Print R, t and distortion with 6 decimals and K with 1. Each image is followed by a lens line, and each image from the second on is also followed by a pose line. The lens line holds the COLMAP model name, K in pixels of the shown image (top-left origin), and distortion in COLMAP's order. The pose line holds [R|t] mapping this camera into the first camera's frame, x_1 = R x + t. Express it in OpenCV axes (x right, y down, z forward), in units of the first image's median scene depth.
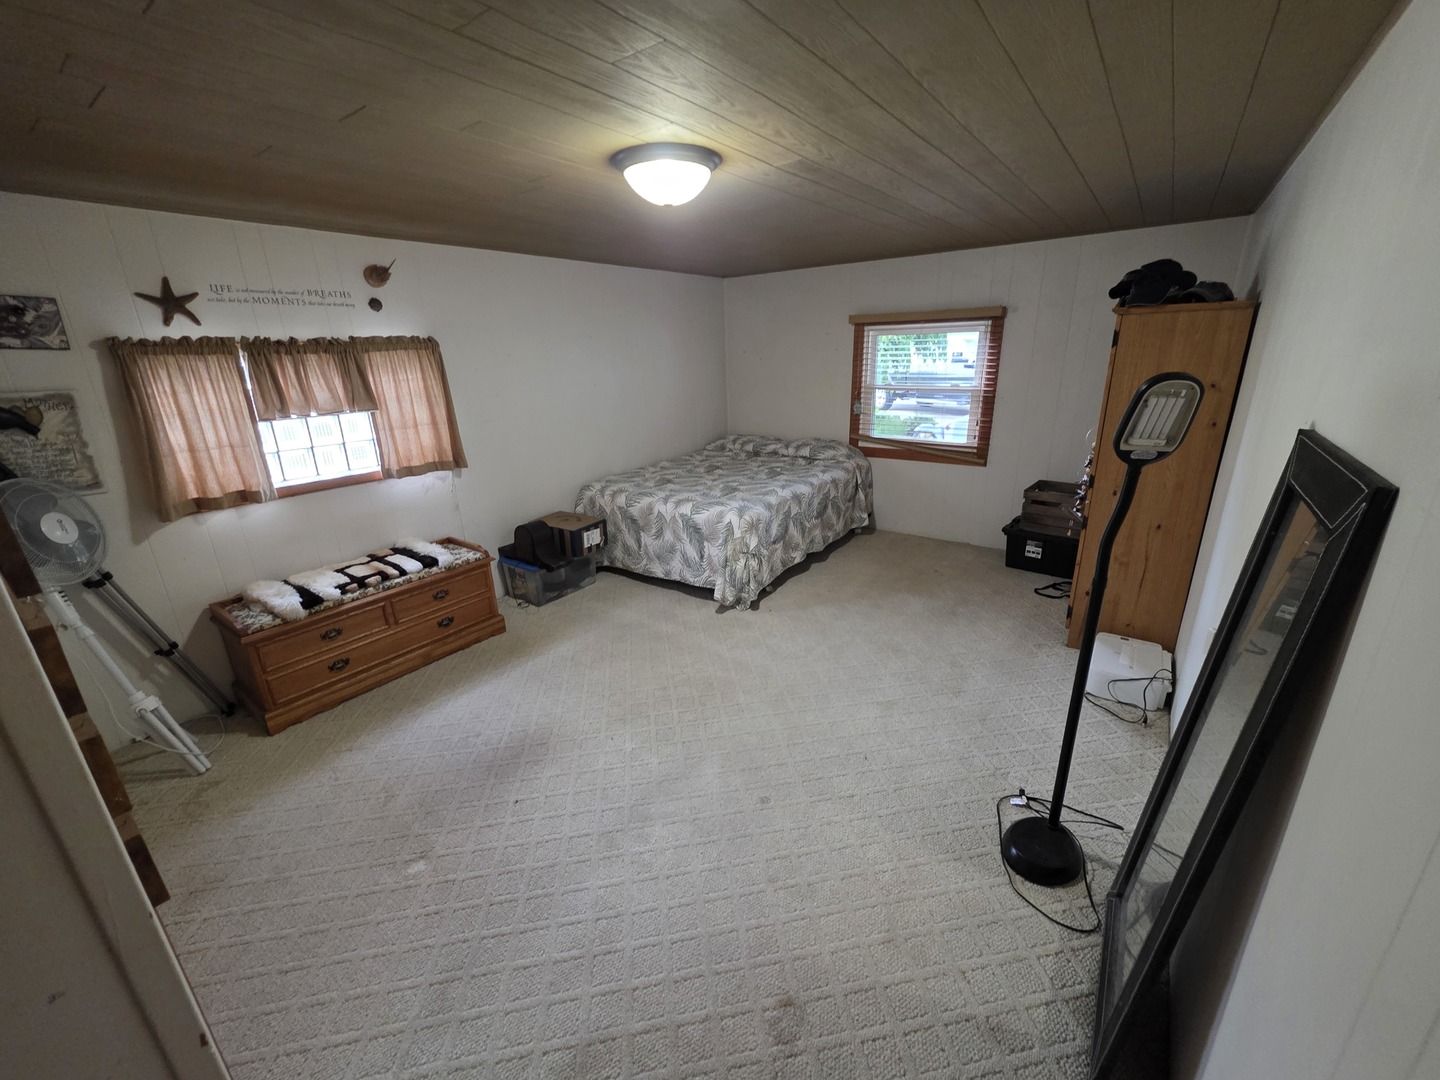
lens RADIAL K [[580.3, 0, 719.8], [0, 580.3, 540.0], [0, 0, 1]] dist [0.002066, -0.000256]
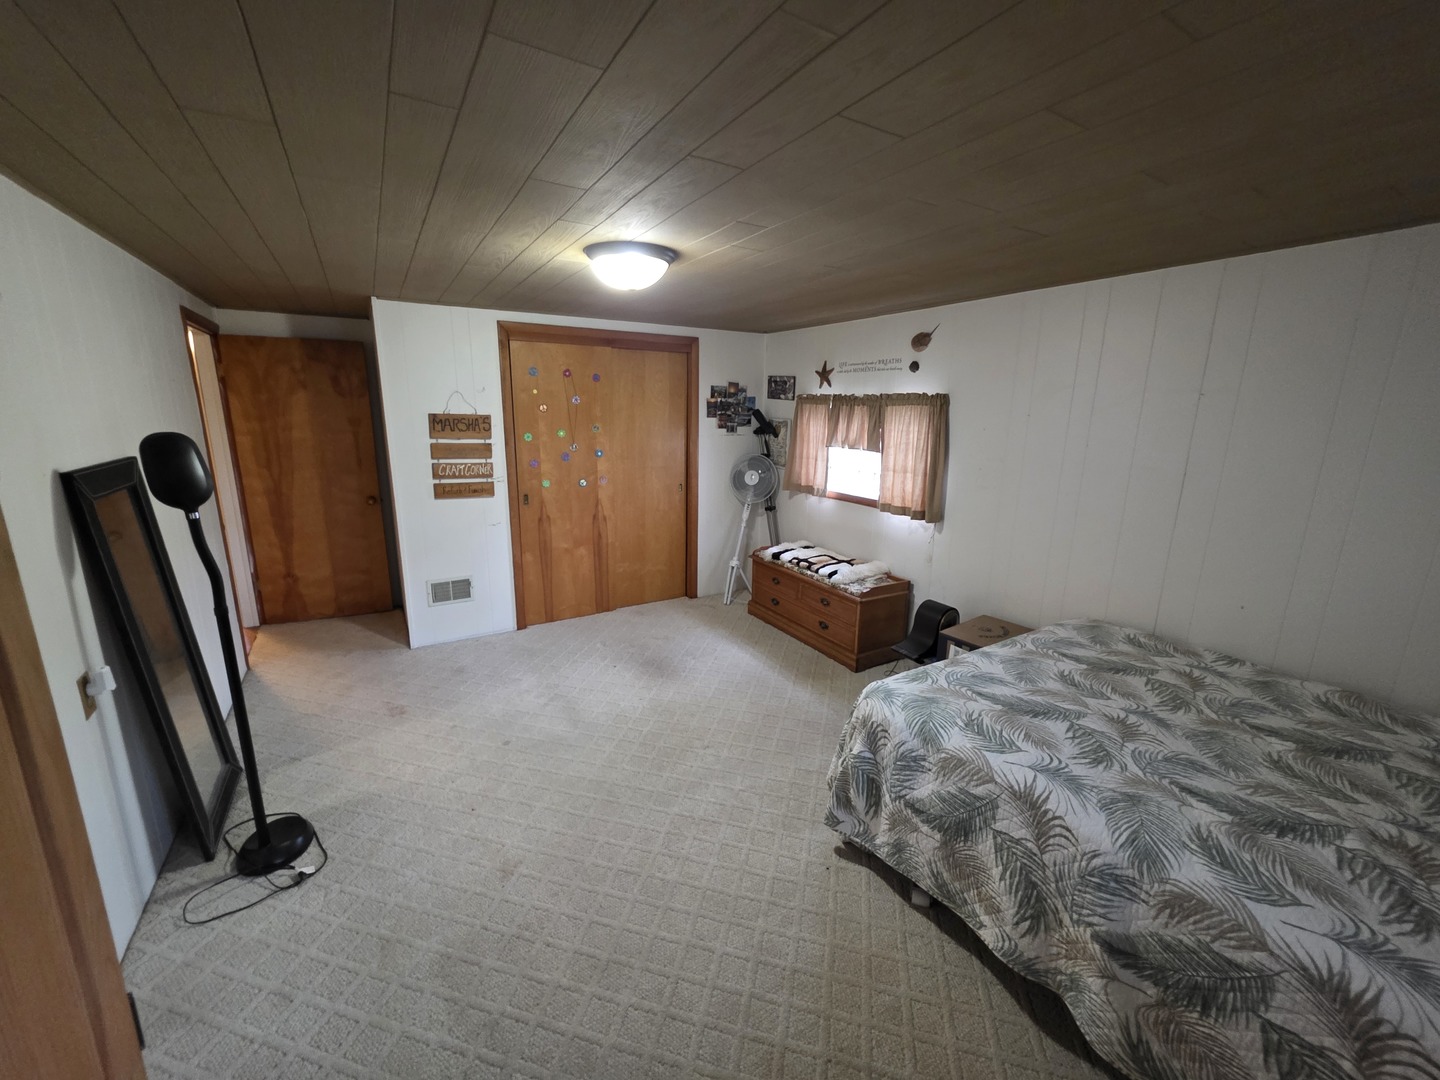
lens RADIAL K [[580.3, 0, 719.0], [0, 580.3, 534.4], [0, 0, 1]] dist [0.002066, -0.000256]
pose [[-0.391210, 0.221242, -0.893312, 0.728431], [-0.296343, 0.888689, 0.349875, -0.432682], [0.871284, 0.401602, -0.282101, 1.221124]]
